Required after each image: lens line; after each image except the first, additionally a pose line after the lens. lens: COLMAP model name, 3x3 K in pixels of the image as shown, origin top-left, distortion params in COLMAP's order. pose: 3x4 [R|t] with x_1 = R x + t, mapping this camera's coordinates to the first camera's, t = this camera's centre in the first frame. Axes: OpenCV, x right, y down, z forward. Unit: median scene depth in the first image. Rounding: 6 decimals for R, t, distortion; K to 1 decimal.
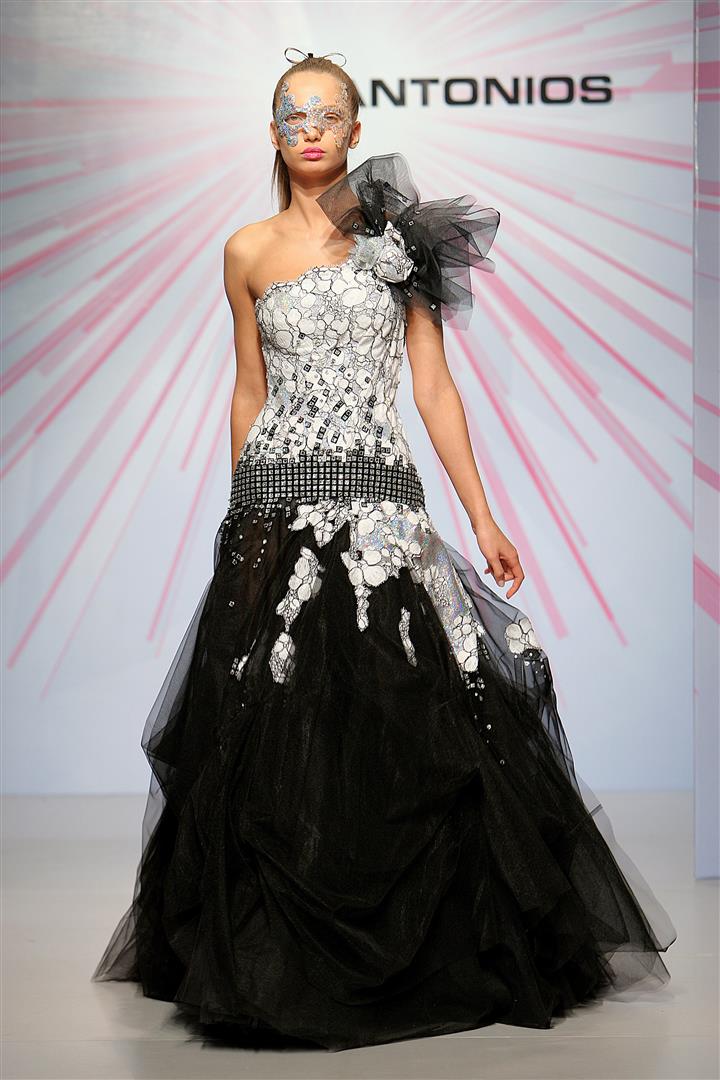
lens RADIAL K [[5469.1, 0, 360.0], [0, 5469.1, 540.0], [0, 0, 1]] dist [0.330240, 5.303517]
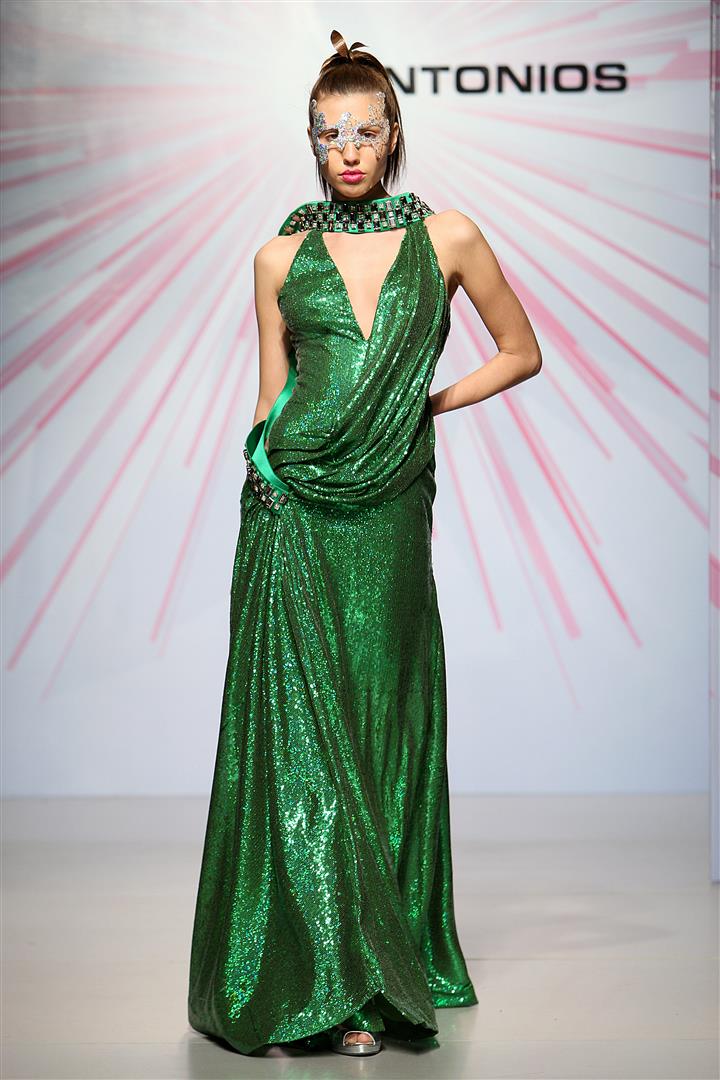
lens RADIAL K [[5469.1, 0, 360.0], [0, 5469.1, 540.0], [0, 0, 1]] dist [0.330240, 5.303517]
pose [[0.999998, 0.001191, -0.001420, -0.000109], [-0.001188, 0.999997, 0.002183, -0.001867], [0.001422, -0.002182, 0.999997, 0.023051]]
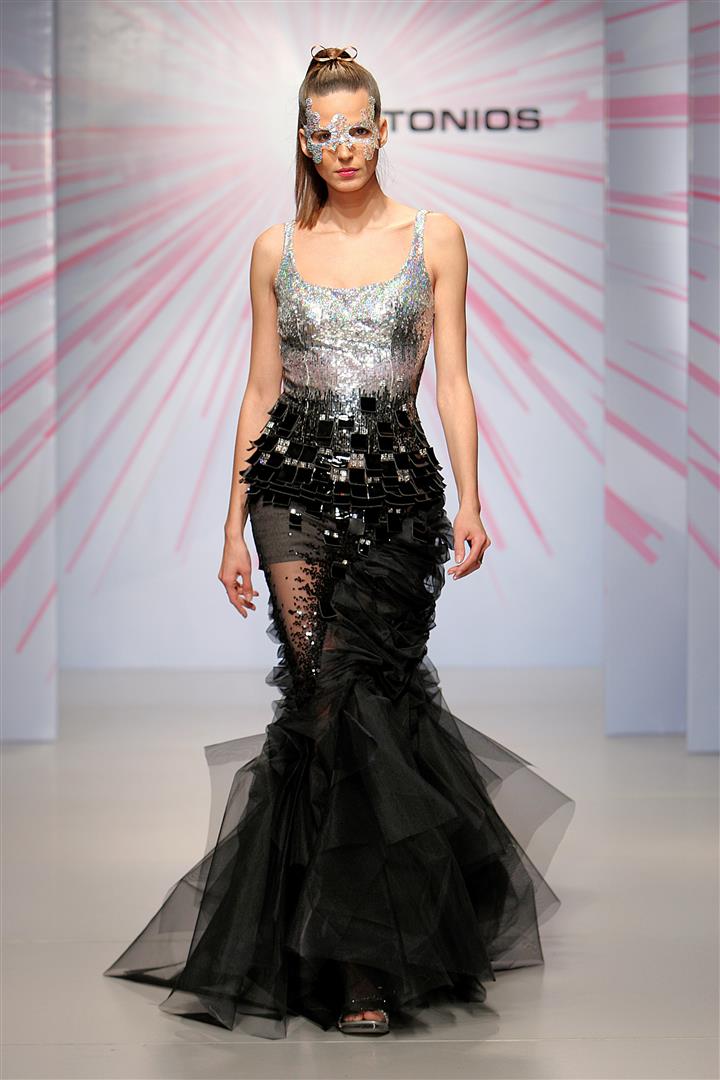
lens RADIAL K [[4275.8, 0, 360.0], [0, 4275.8, 540.0], [0, 0, 1]] dist [-0.074039, 2.579870]
pose [[0.999992, 0.000034, 0.004084, -0.000039], [-0.000101, 0.999869, 0.016201, -0.000579], [-0.004083, -0.016202, 0.999860, 0.007213]]
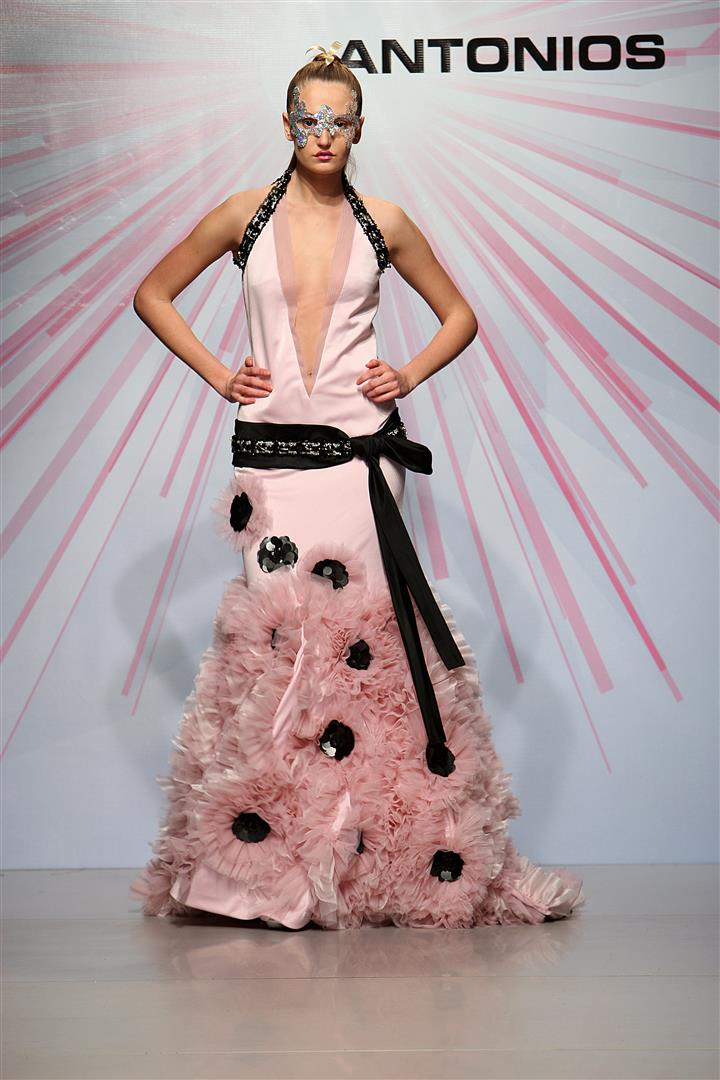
lens RADIAL K [[6747.0, 0, 360.0], [0, 6747.0, 540.0], [0, 0, 1]] dist [0.477637, 49.680271]
pose [[0.999998, -0.001358, -0.001760, 0.000283], [0.001341, 0.999949, -0.010023, 0.004636], [0.001774, 0.010021, 0.999948, -0.057854]]
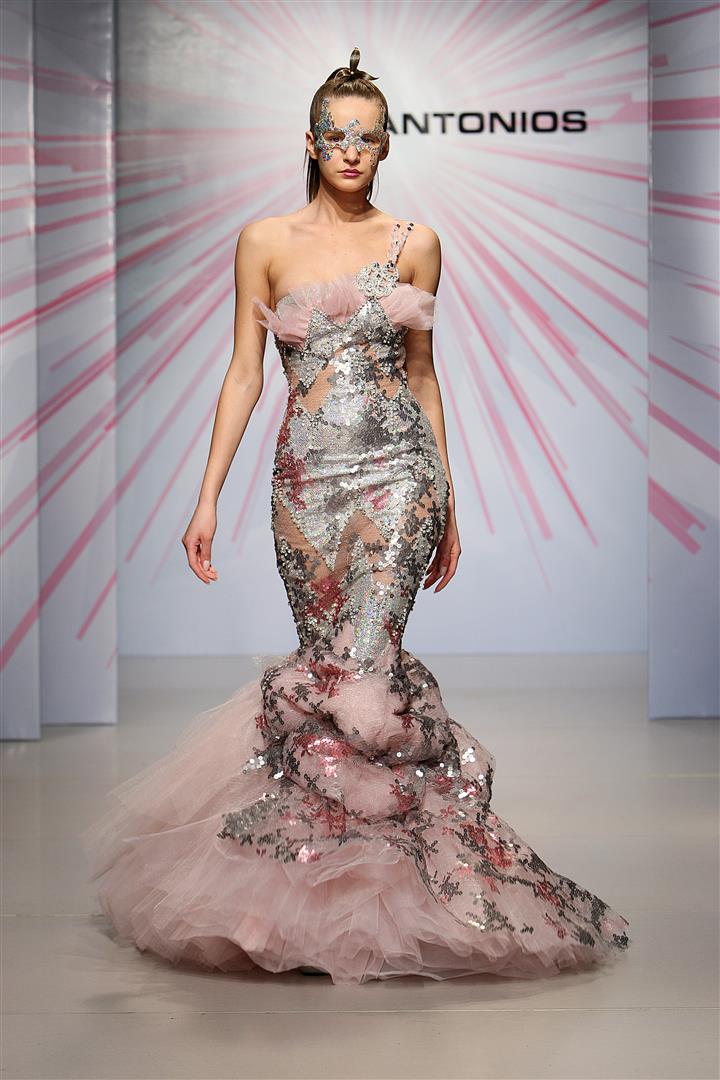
lens RADIAL K [[4001.4, 0, 360.0], [0, 4001.4, 540.0], [0, 0, 1]] dist [-0.078011, 1.043475]
pose [[0.999966, 0.000319, -0.008293, -0.000224], [-0.000134, 0.999751, 0.022322, -0.003431], [0.008298, -0.022320, 0.999716, 0.042543]]
